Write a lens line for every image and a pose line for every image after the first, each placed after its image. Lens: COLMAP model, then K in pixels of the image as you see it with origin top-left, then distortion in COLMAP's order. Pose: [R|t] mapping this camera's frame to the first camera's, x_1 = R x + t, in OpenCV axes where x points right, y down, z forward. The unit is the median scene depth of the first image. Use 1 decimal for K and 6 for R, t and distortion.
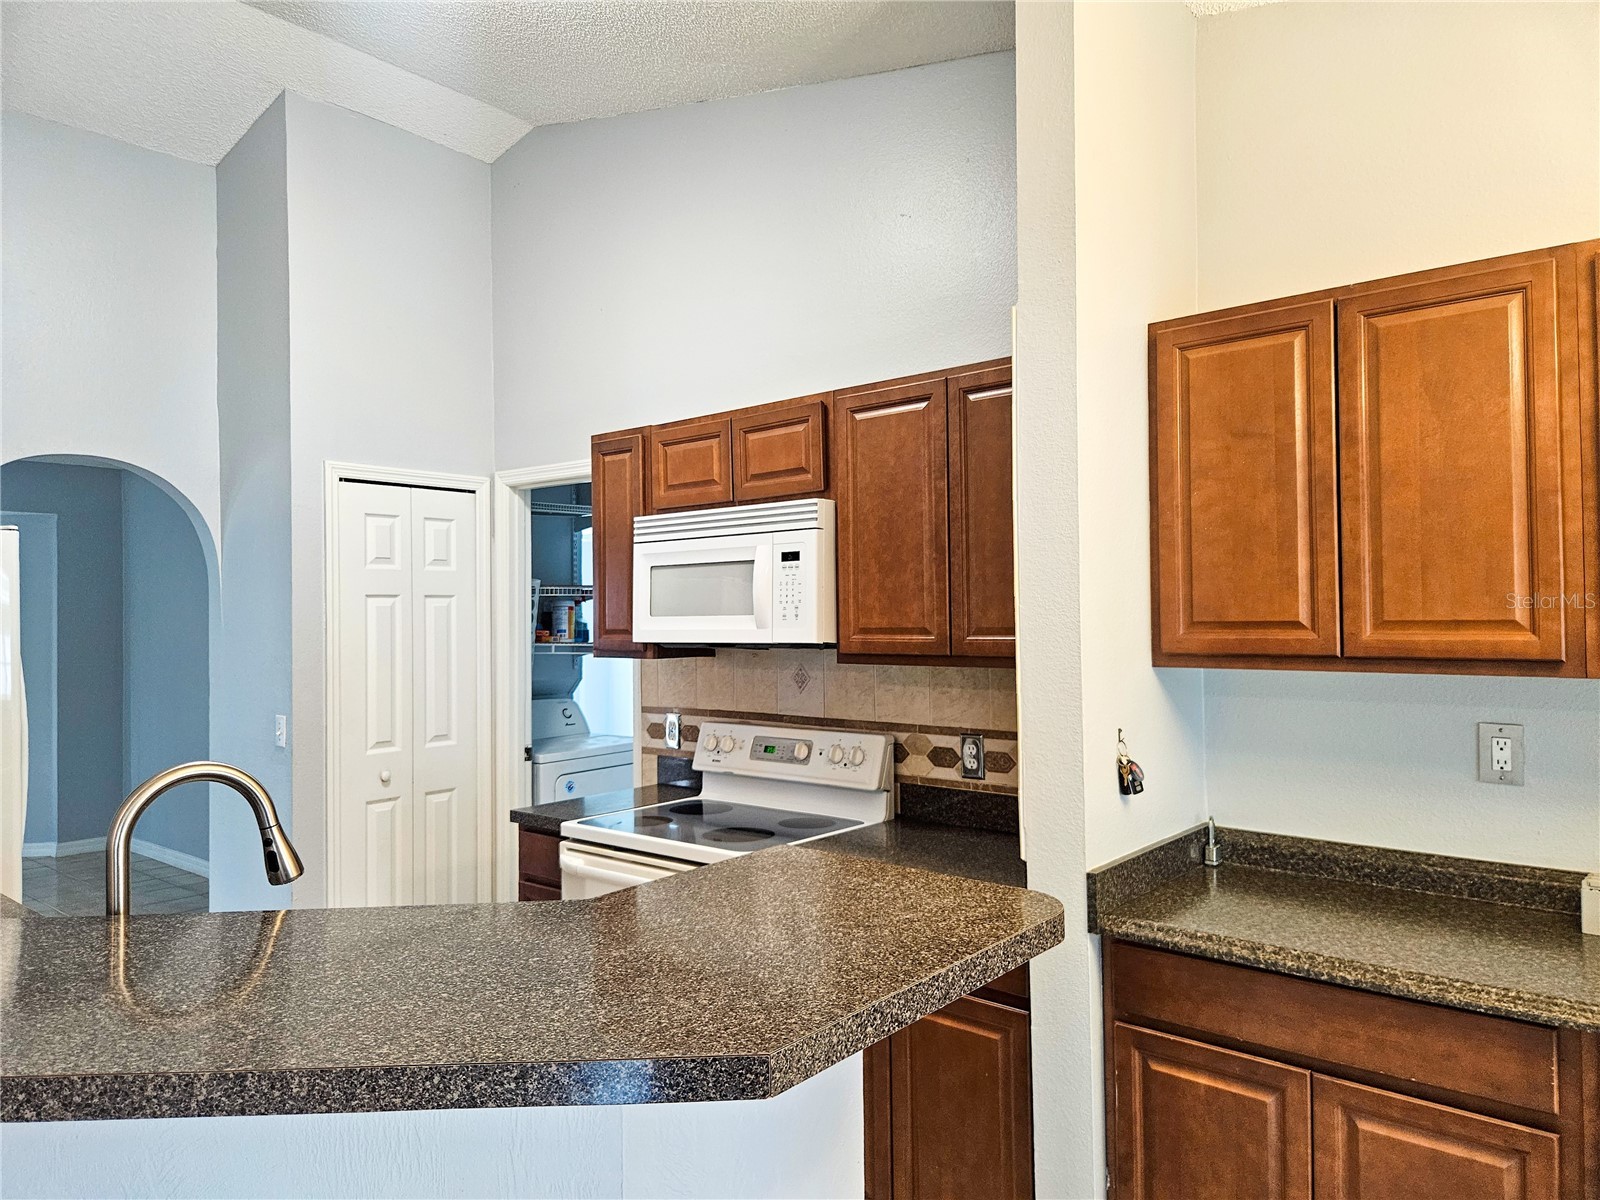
lens RADIAL K [[1072.6, 0, 799.0], [0, 1072.6, 597.9], [0, 0, 1]] dist [0.049394, -0.015275]
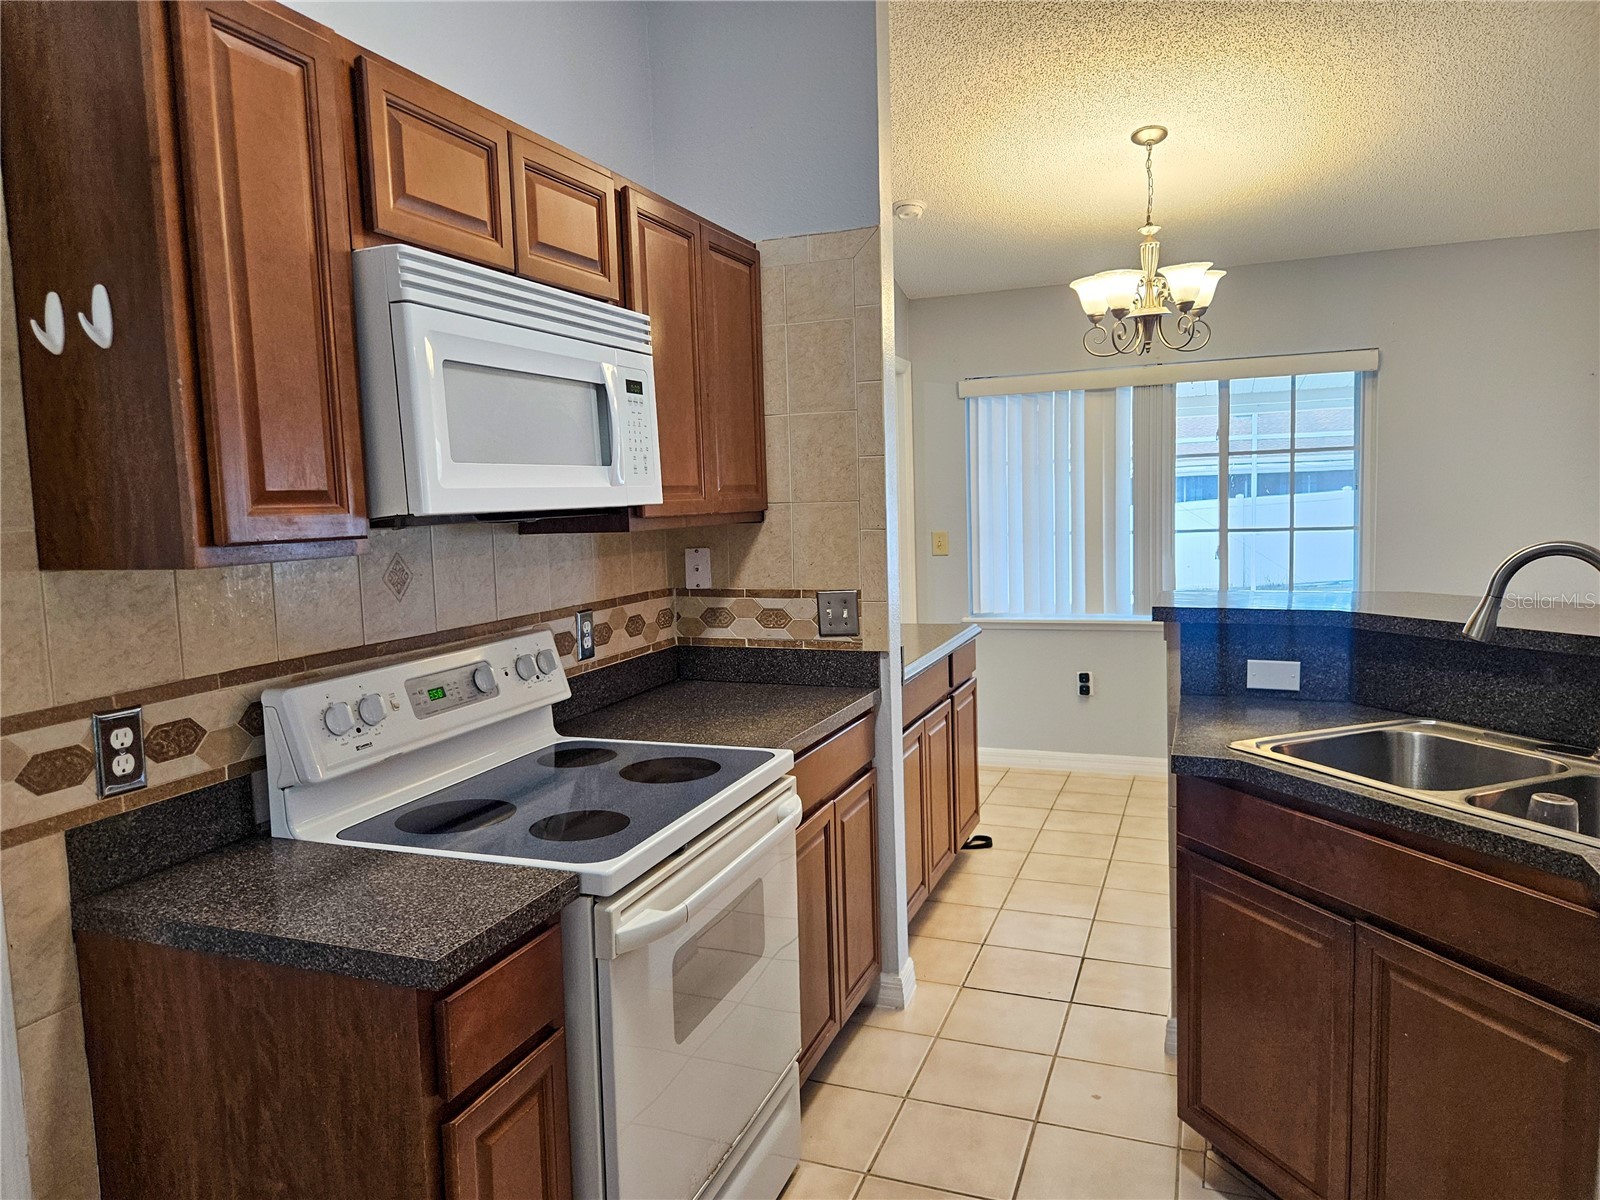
lens RADIAL K [[1072.6, 0, 798.7], [0, 1072.6, 598.6], [0, 0, 1]] dist [0.049394, -0.015275]
pose [[-0.335700, -0.068488, 0.939476, -0.700118], [0.020693, 0.996576, 0.080045, 0.046183], [-0.941742, 0.046311, -0.333133, 1.065642]]
